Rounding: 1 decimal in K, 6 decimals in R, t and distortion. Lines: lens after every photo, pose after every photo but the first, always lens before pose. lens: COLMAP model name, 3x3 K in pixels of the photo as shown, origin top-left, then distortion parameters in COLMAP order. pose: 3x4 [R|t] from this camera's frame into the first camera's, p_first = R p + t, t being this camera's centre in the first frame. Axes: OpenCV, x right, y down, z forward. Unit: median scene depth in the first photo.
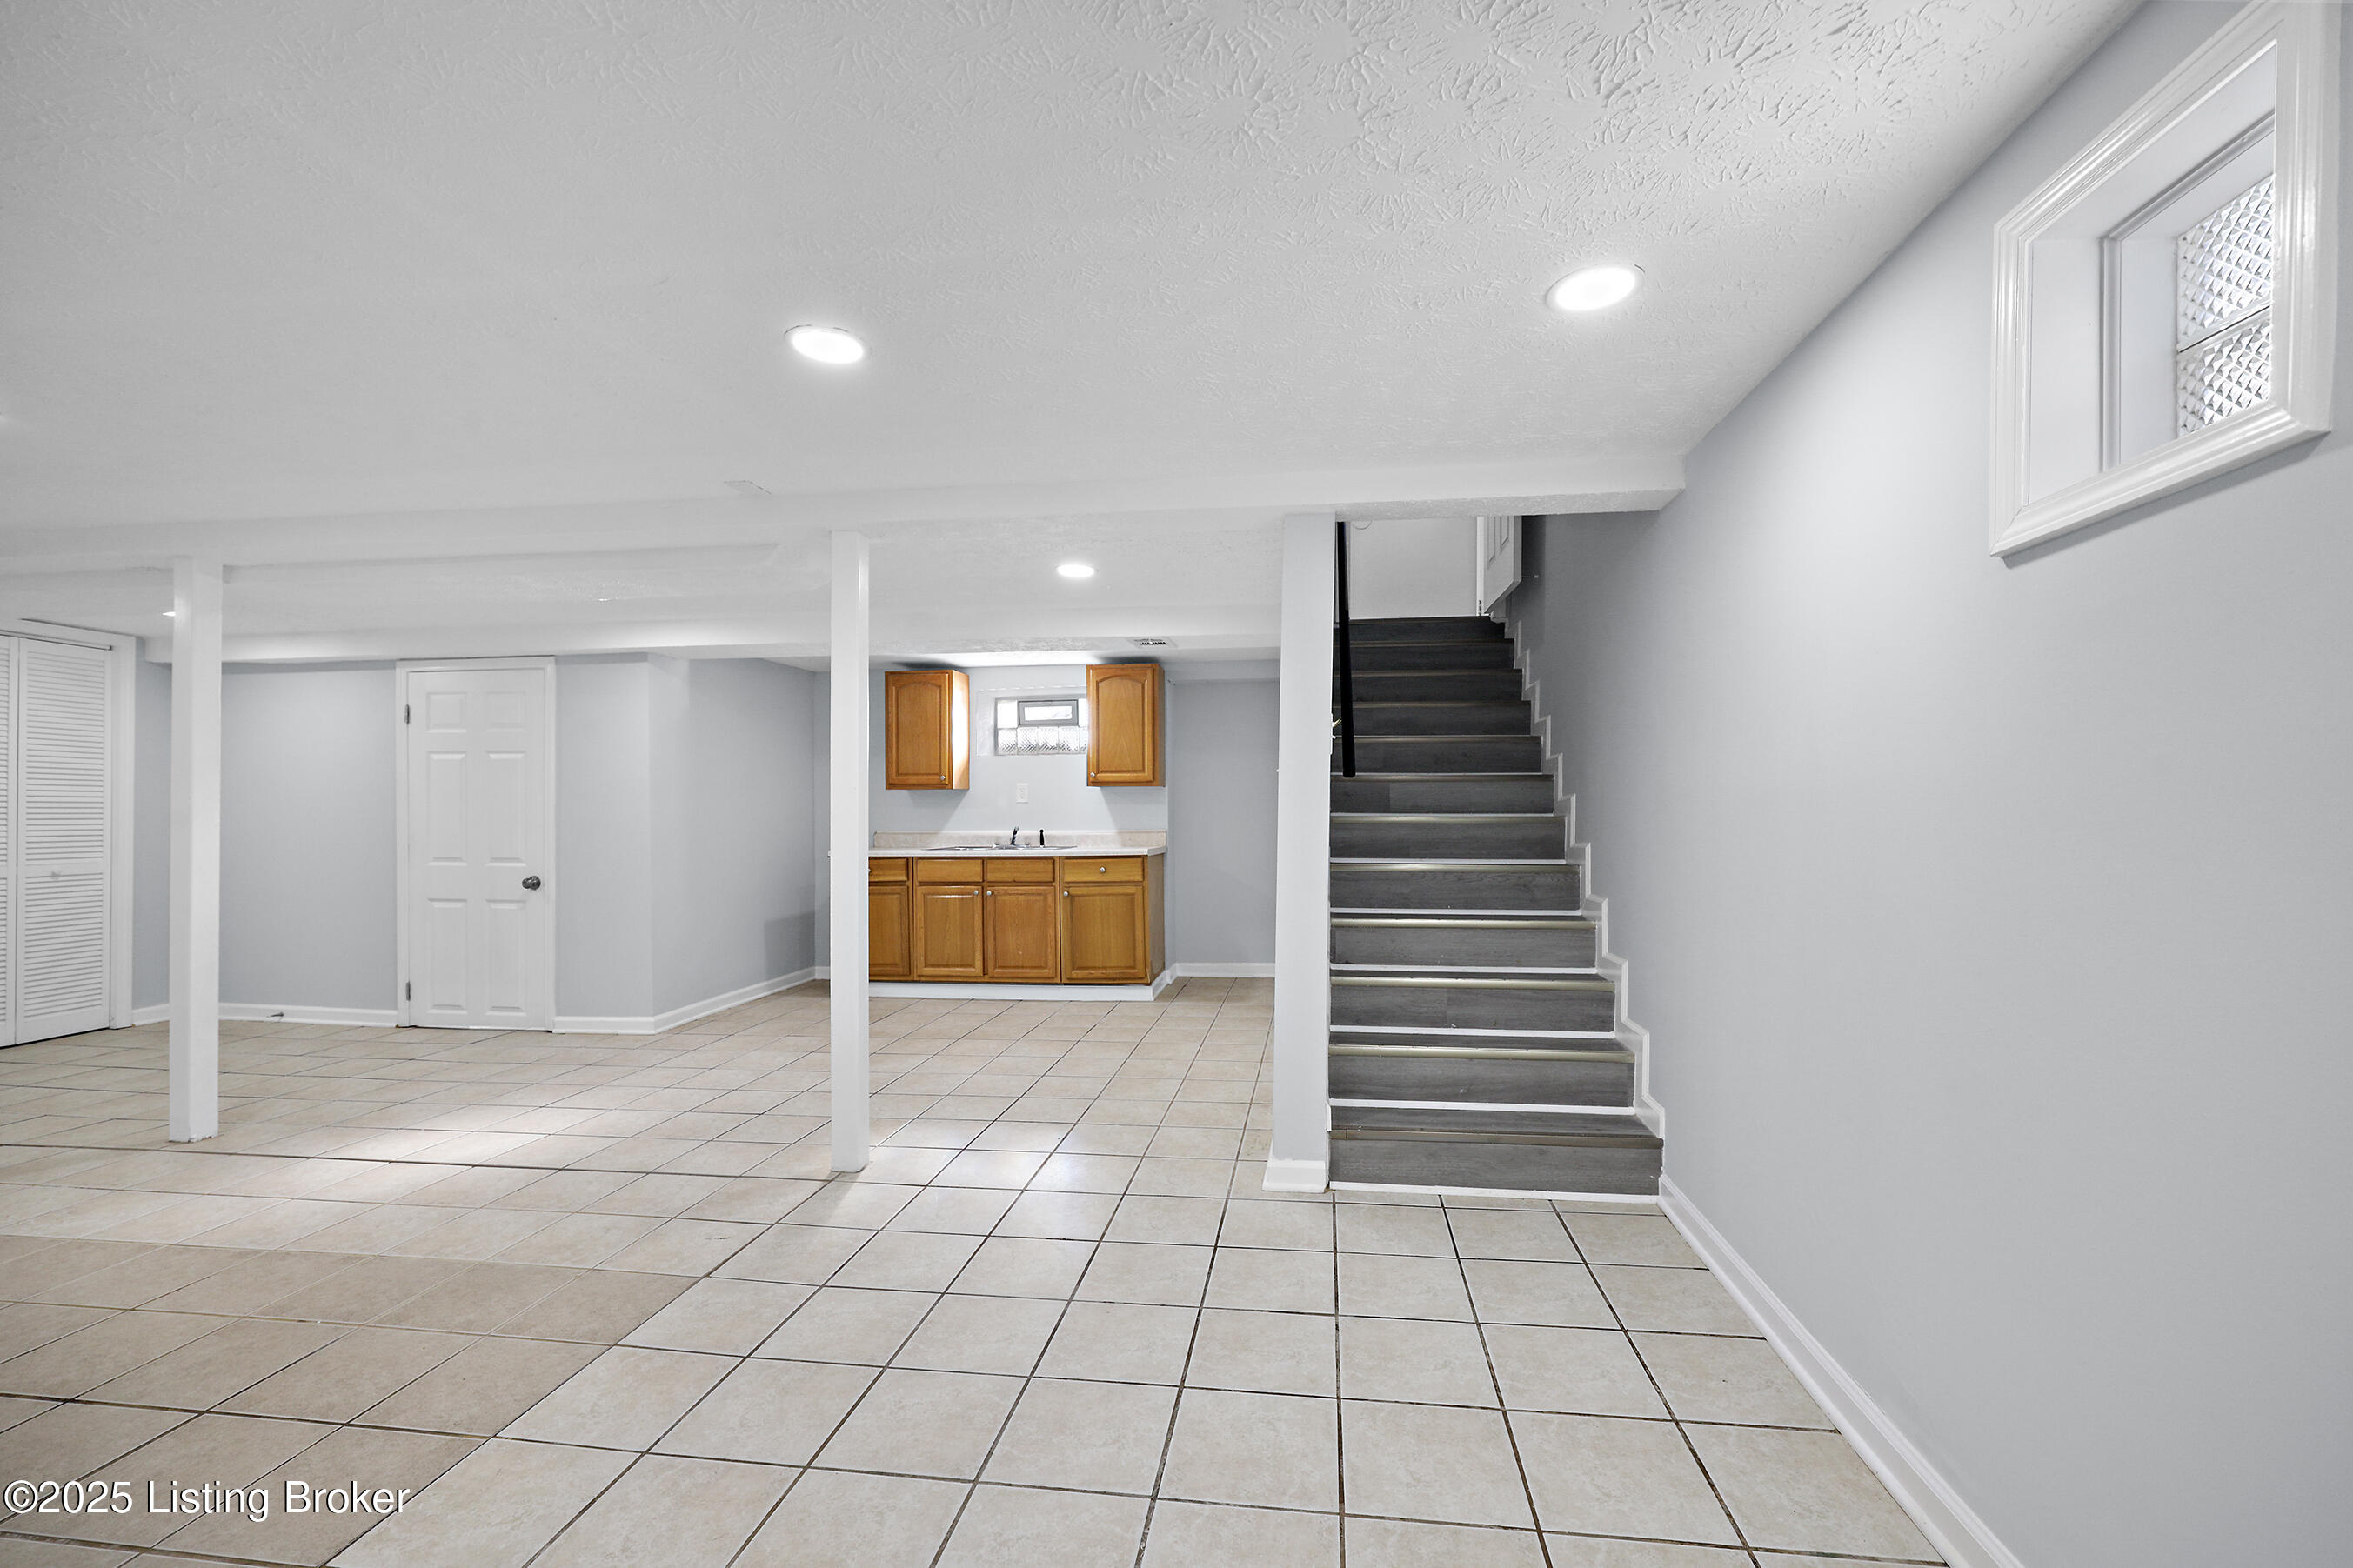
lens RADIAL K [[958.2, 0, 1191.5], [0, 958.2, 802.0], [0, 0, 1]] dist [-0.004450, 0.000432]
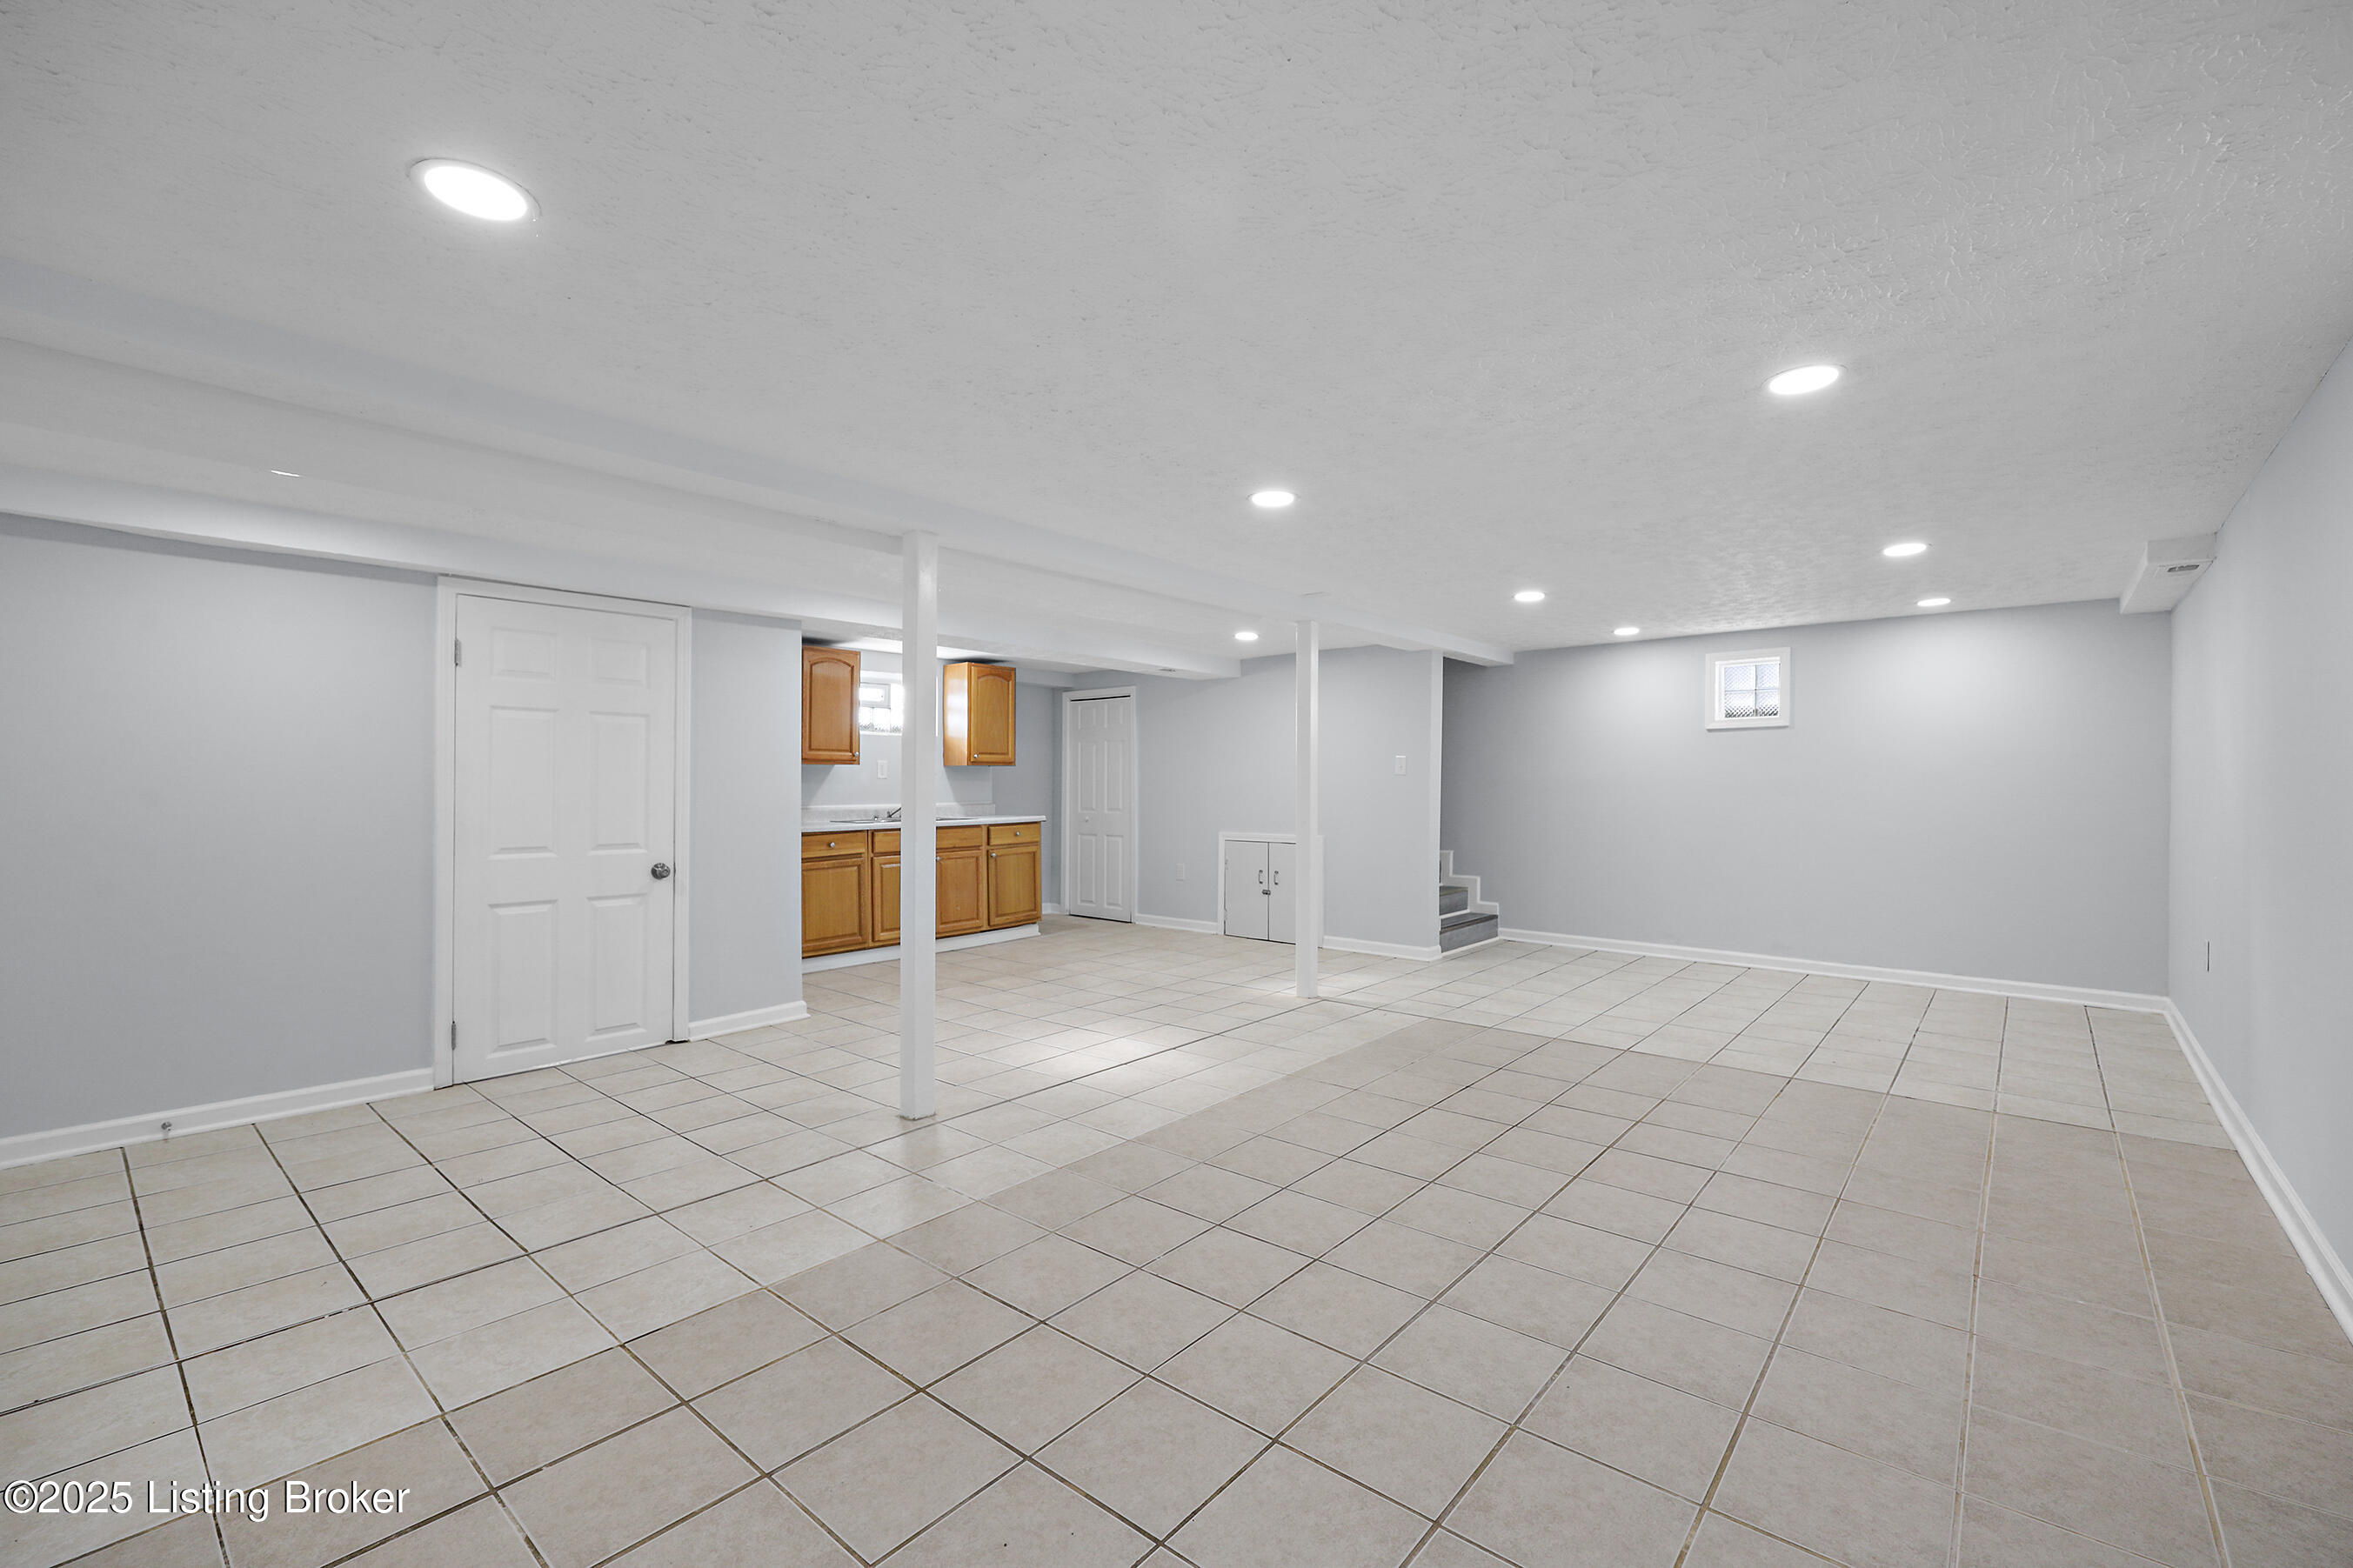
lens RADIAL K [[912.9, 0, 1239.3], [0, 912.9, 780.3], [0, 0, 1]] dist [0.000117, 0.000587]
pose [[0.553896, 0.005518, 0.832568, -1.090182], [-0.007383, 0.999971, -0.001715, 0.001743], [-0.832553, -0.005197, 0.553920, 0.127451]]
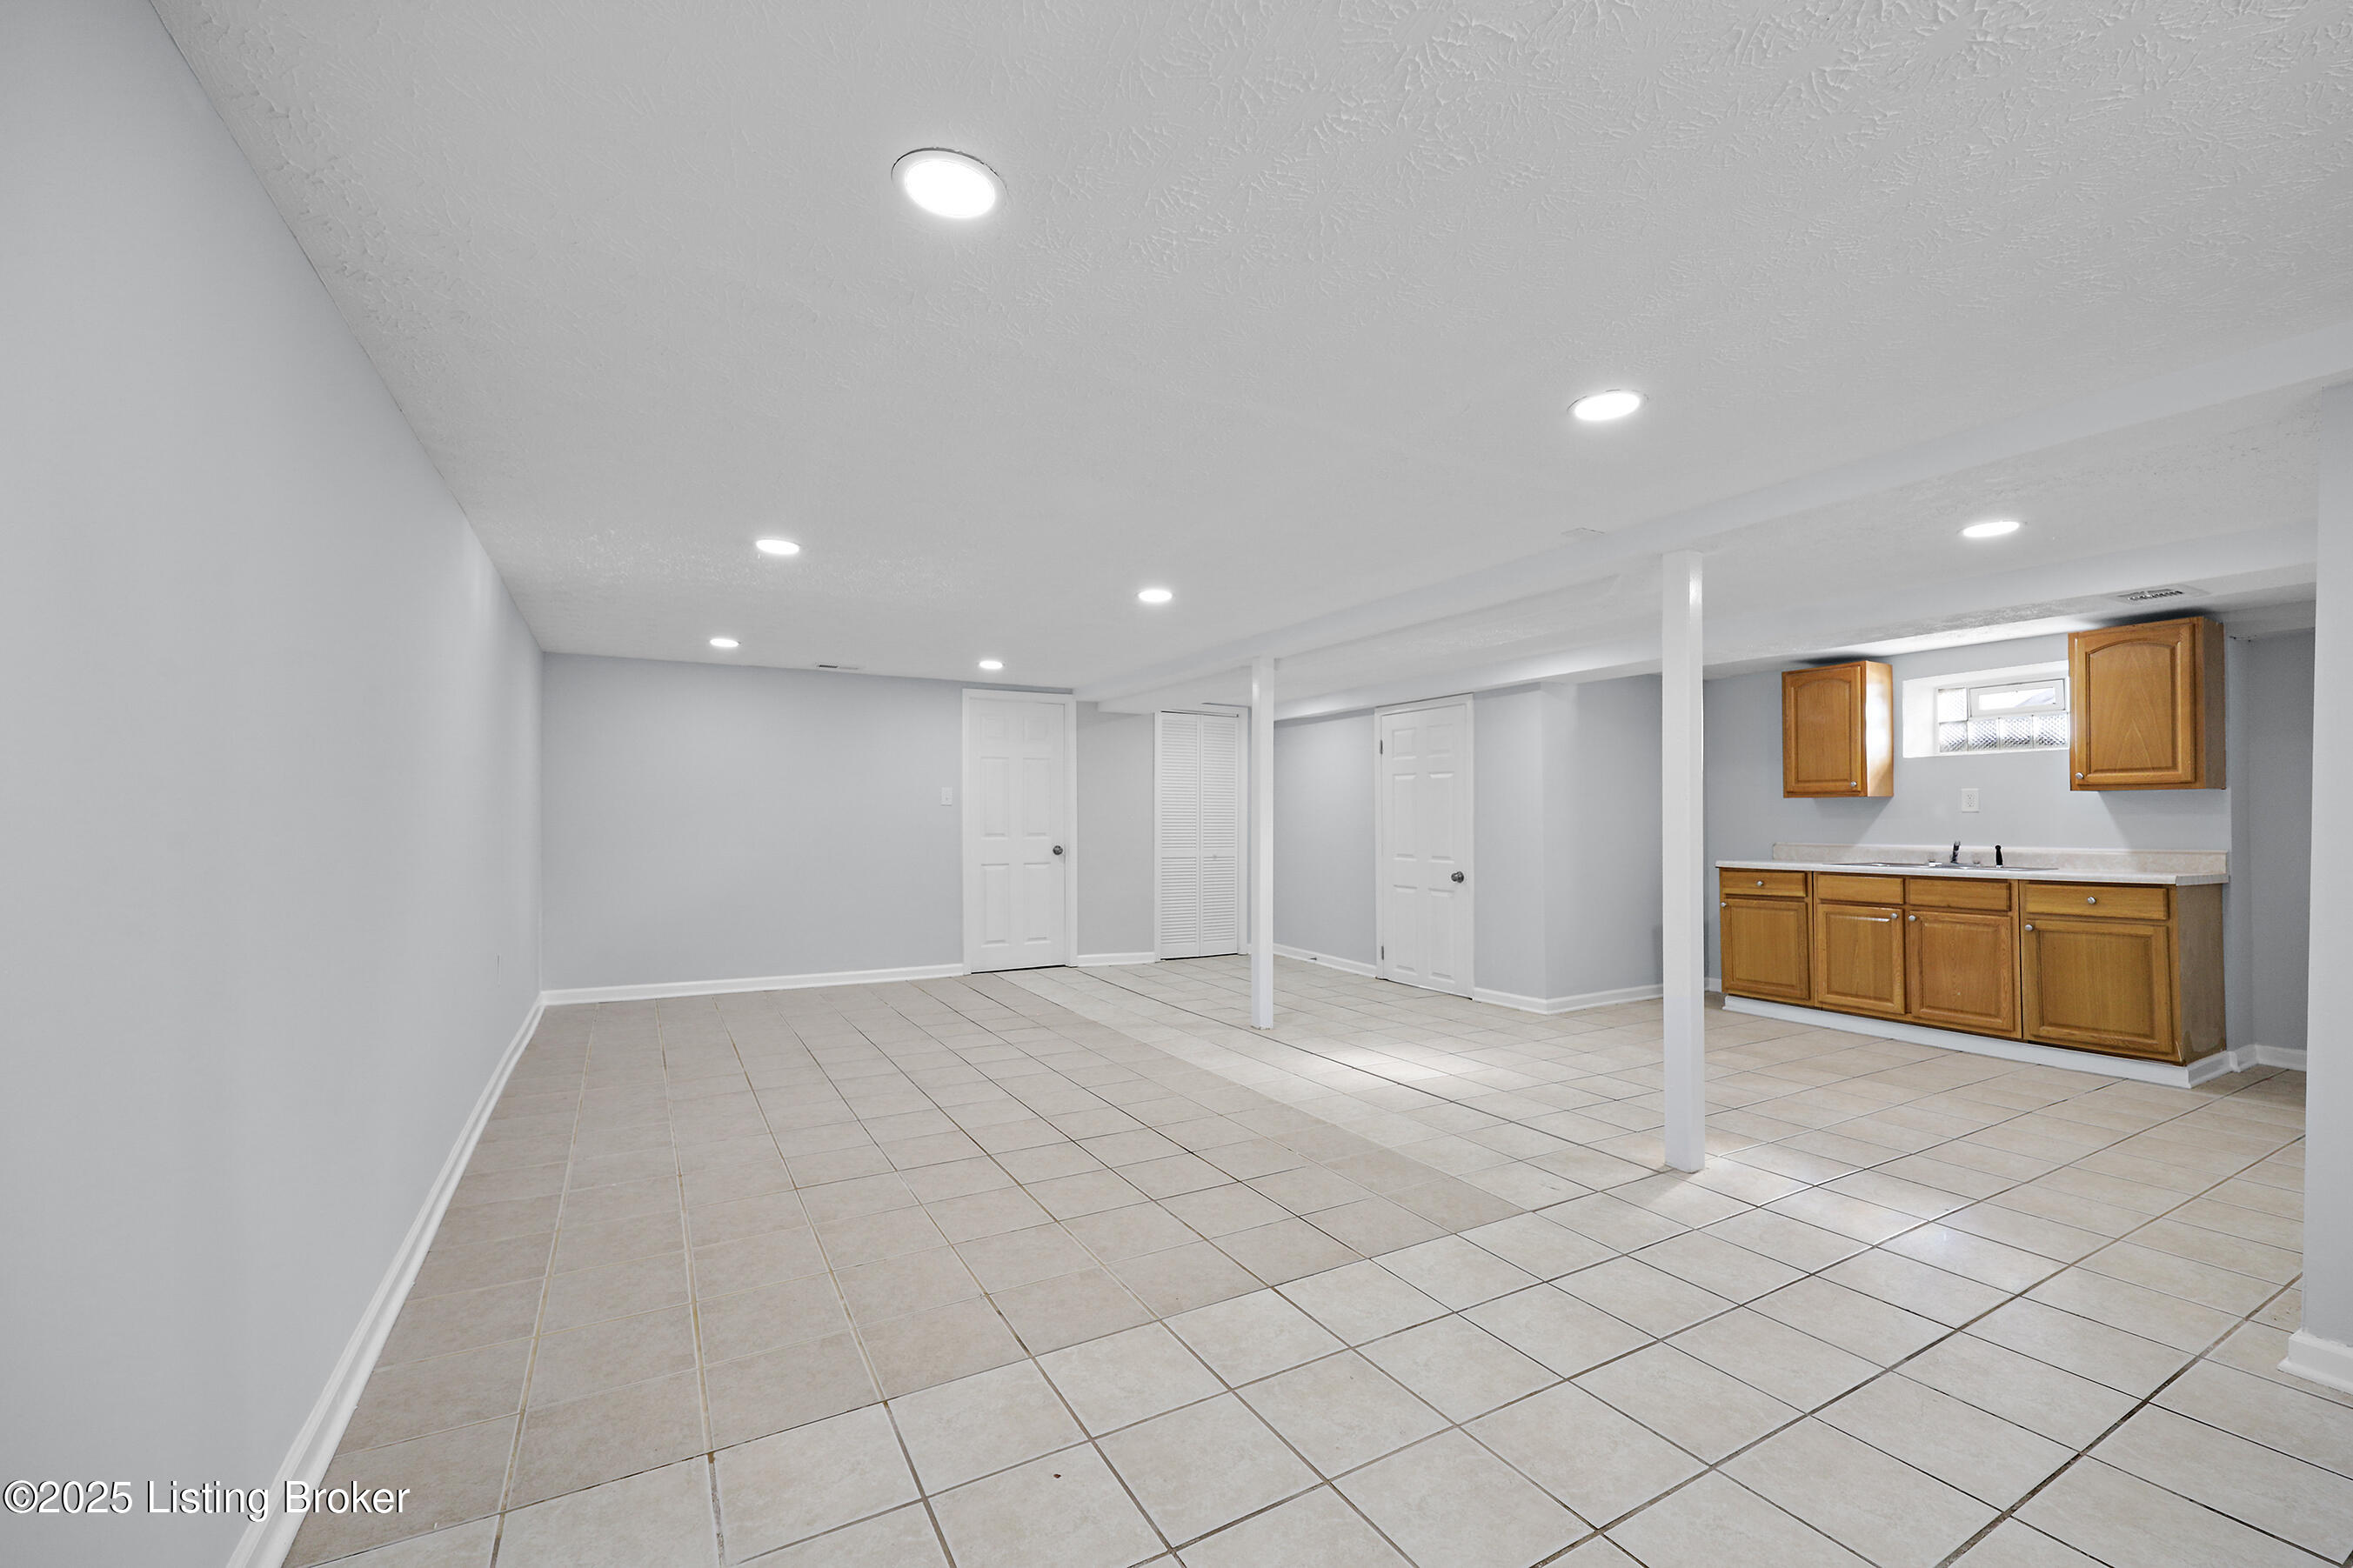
lens RADIAL K [[958.2, 0, 1196.0], [0, 958.2, 797.6], [0, 0, 1]] dist [-0.004450, 0.000432]
pose [[0.607468, -0.013164, -0.794235, 0.094460], [0.001593, 0.999881, -0.015355, 0.000082], [0.794342, 0.008062, 0.607417, -0.028234]]
